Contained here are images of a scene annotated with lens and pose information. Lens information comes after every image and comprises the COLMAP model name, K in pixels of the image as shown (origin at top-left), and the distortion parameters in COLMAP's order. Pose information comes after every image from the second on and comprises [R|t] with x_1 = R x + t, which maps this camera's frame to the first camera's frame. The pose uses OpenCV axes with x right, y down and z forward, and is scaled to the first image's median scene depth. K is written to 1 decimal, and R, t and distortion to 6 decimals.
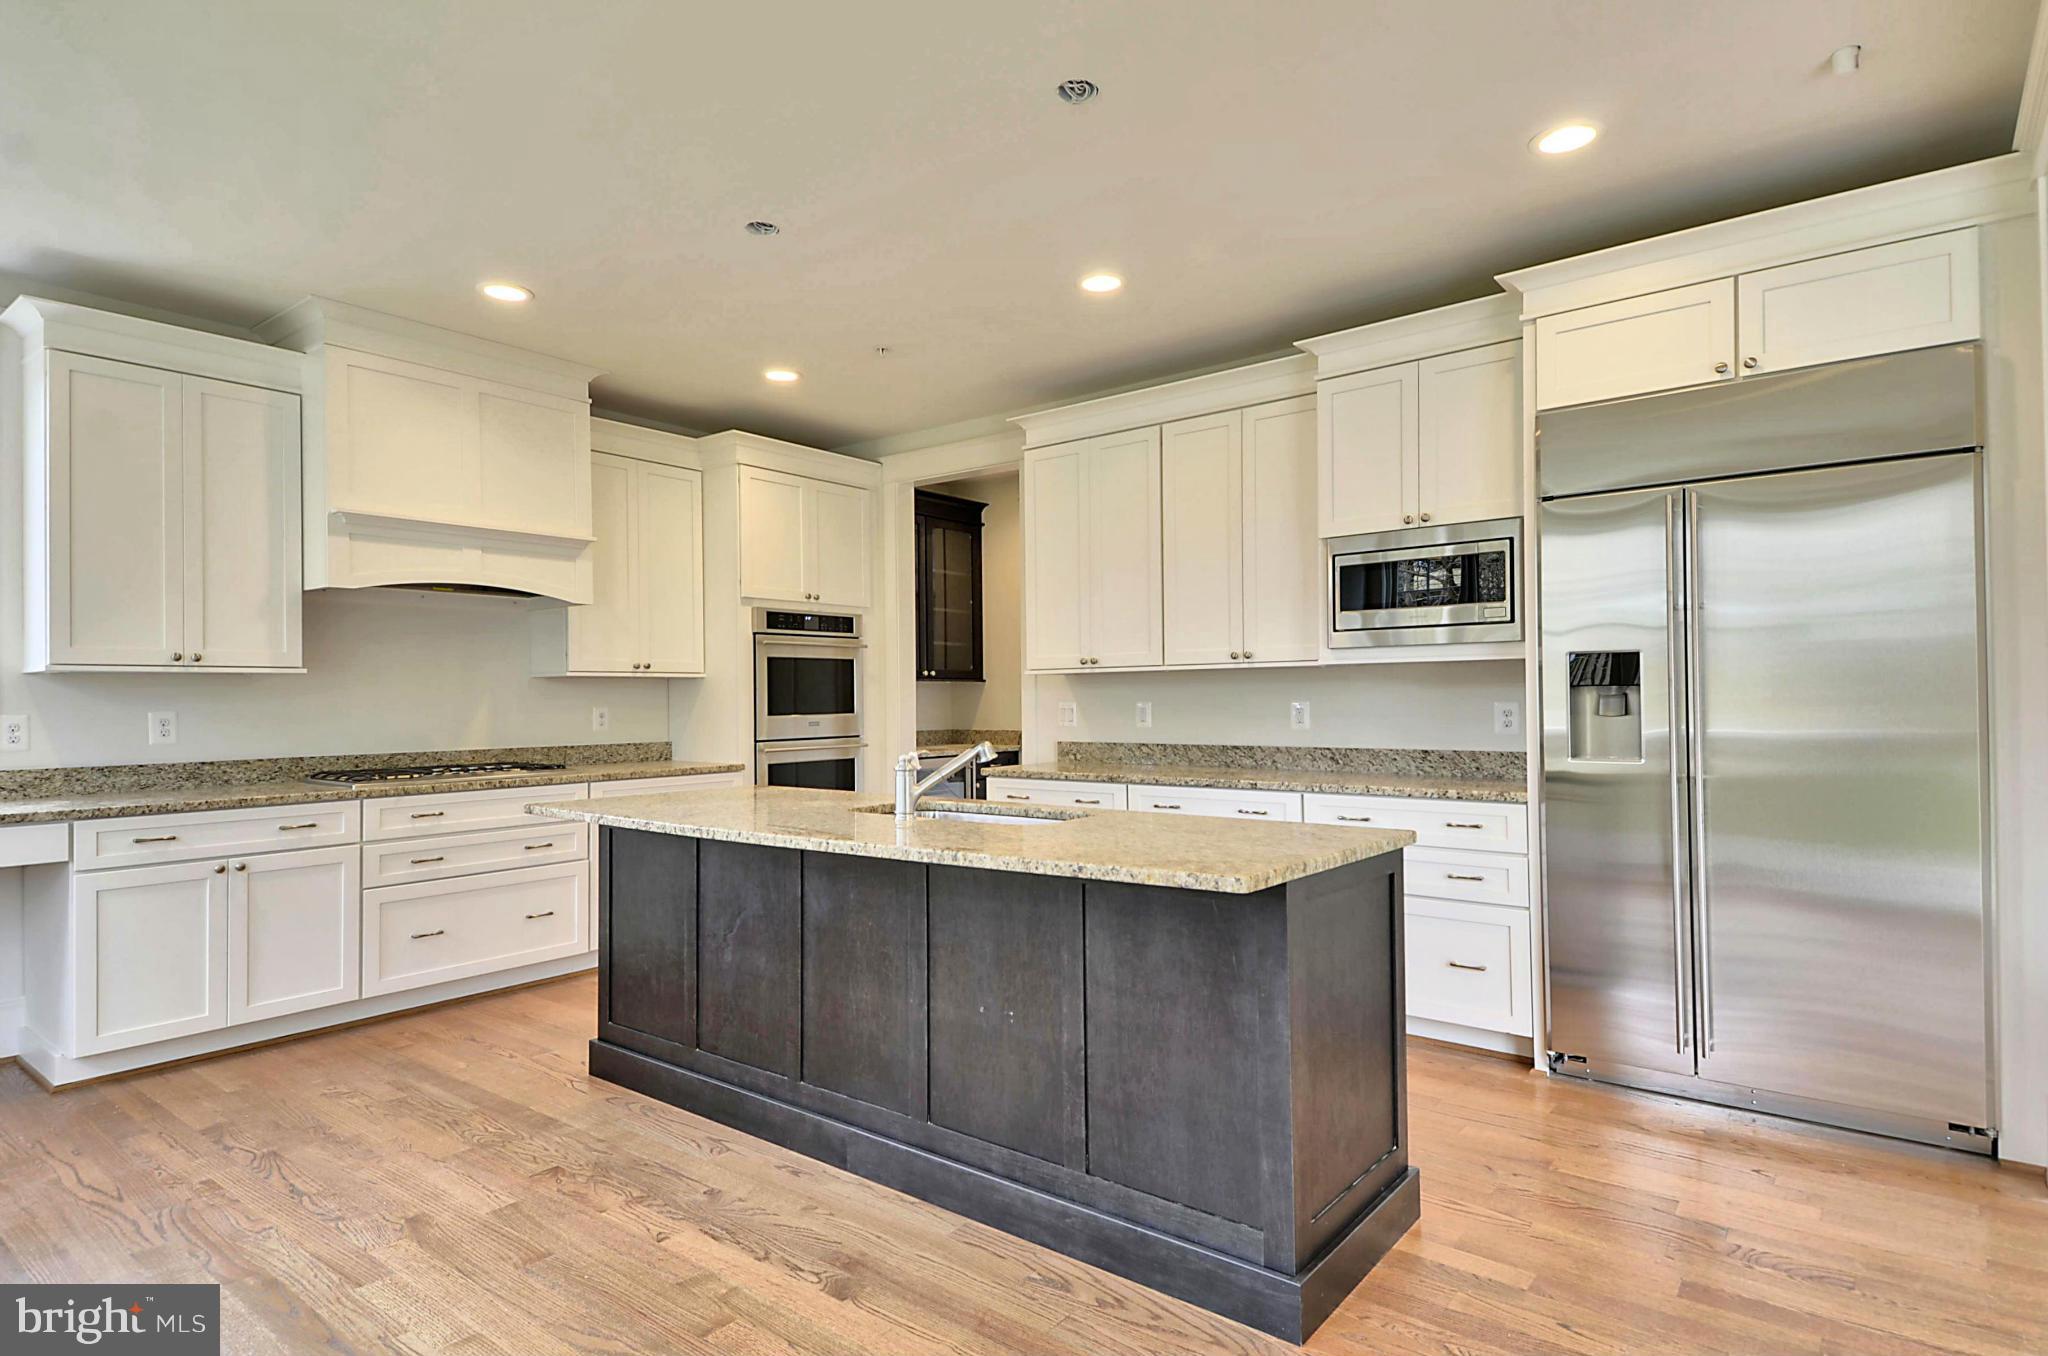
lens RADIAL K [[1046.8, 0, 1011.5], [0, 1046.8, 684.3], [0, 0, 1]] dist [0.000160, -0.013289]
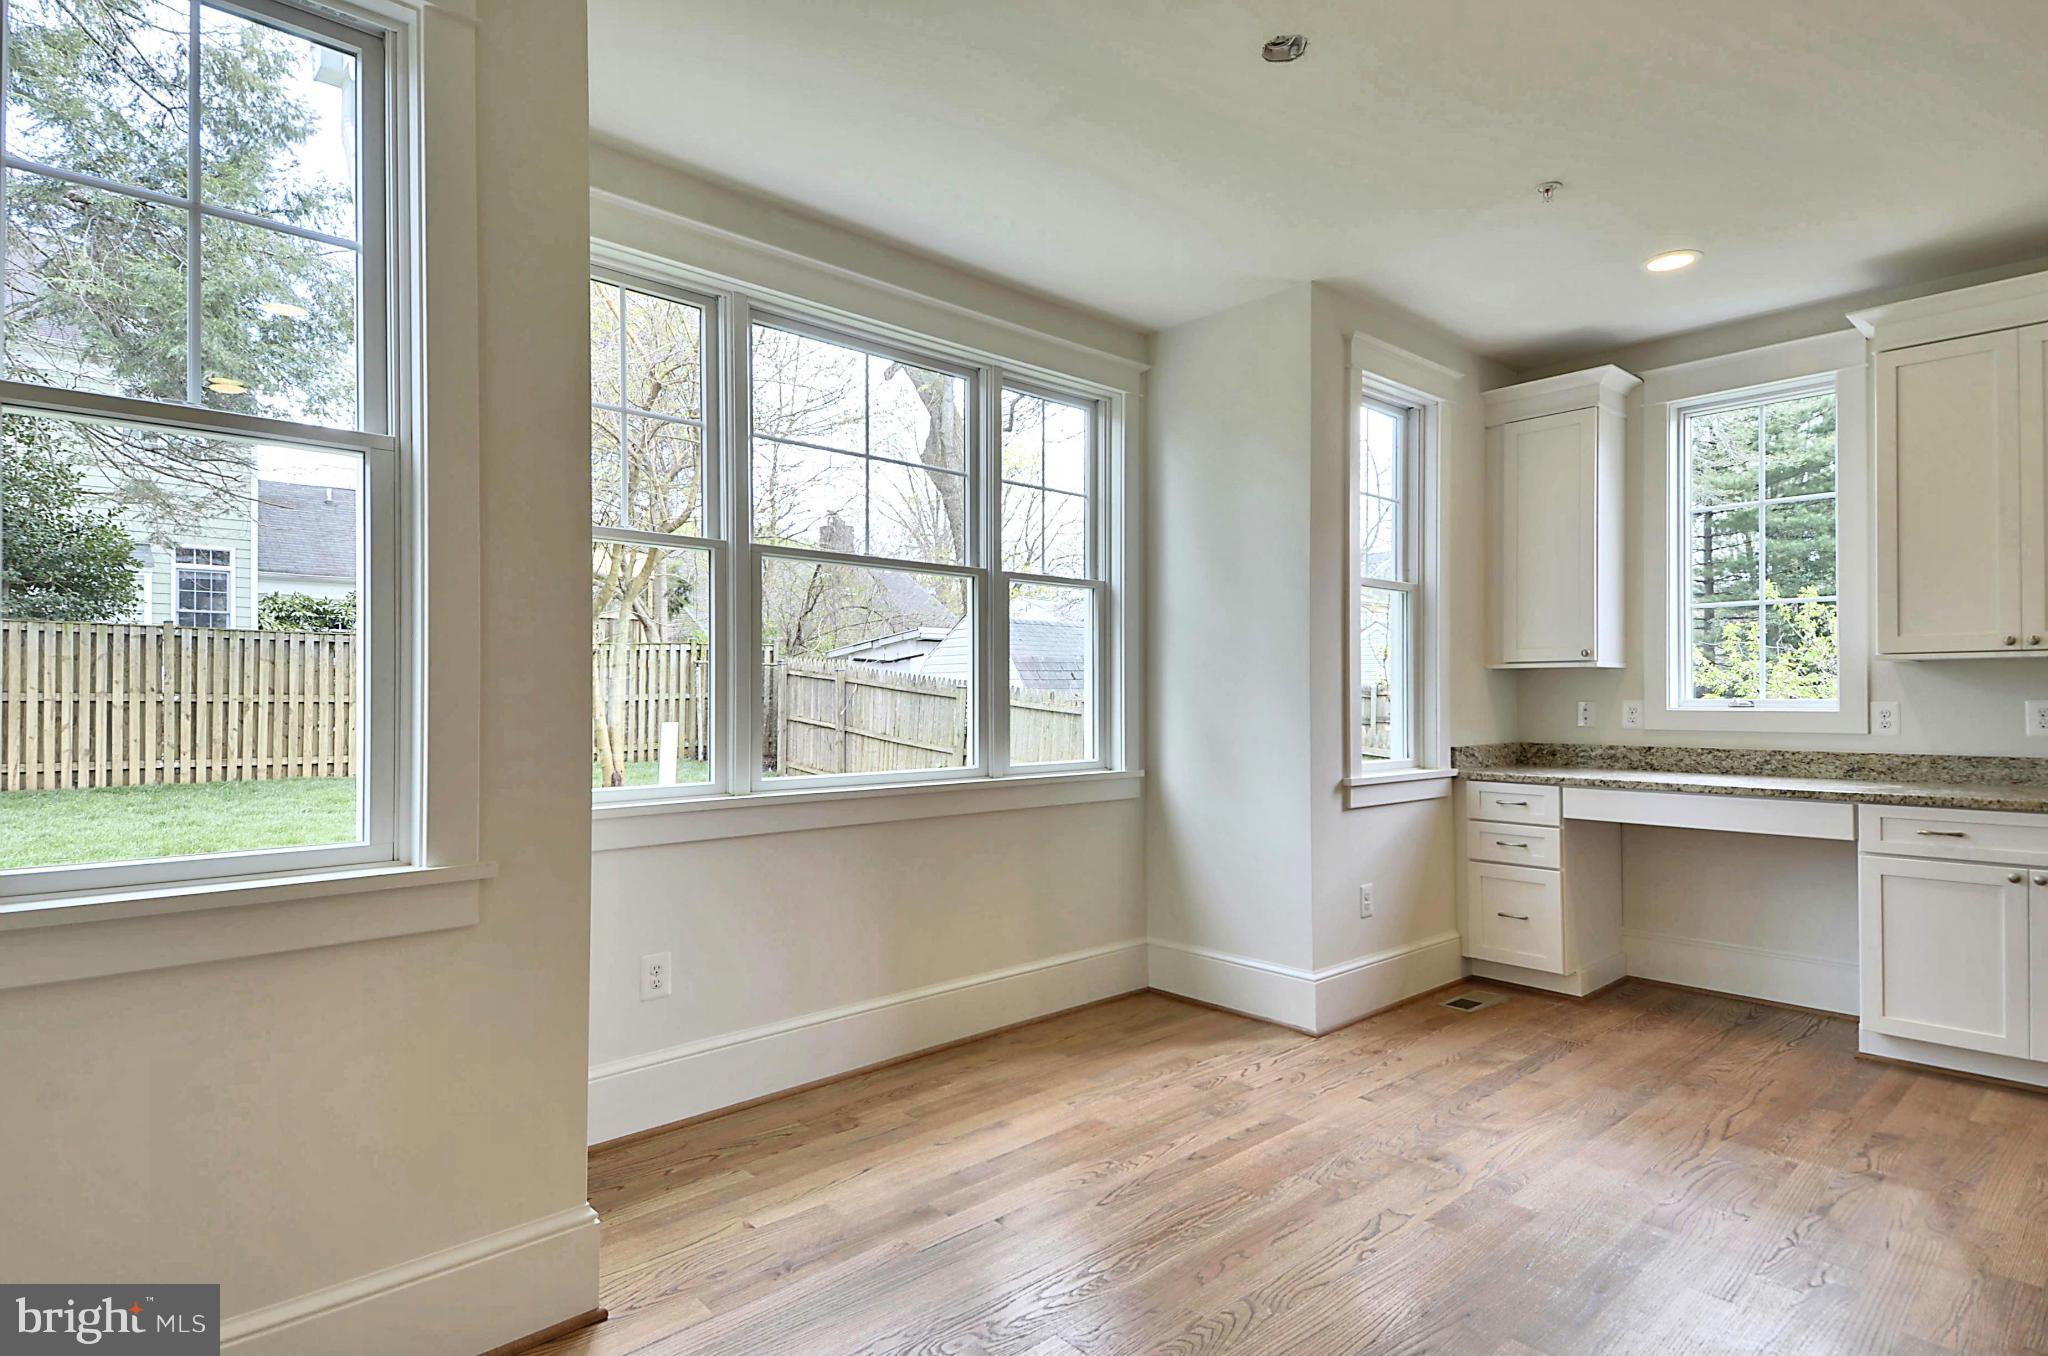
lens RADIAL K [[1046.8, 0, 1011.5], [0, 1046.8, 684.3], [0, 0, 1]] dist [0.000160, -0.013289]
pose [[-0.176668, -0.001372, -0.984269, 0.278045], [0.016074, 0.999862, -0.004279, 0.001819], [0.984139, -0.016577, -0.176622, 0.337093]]
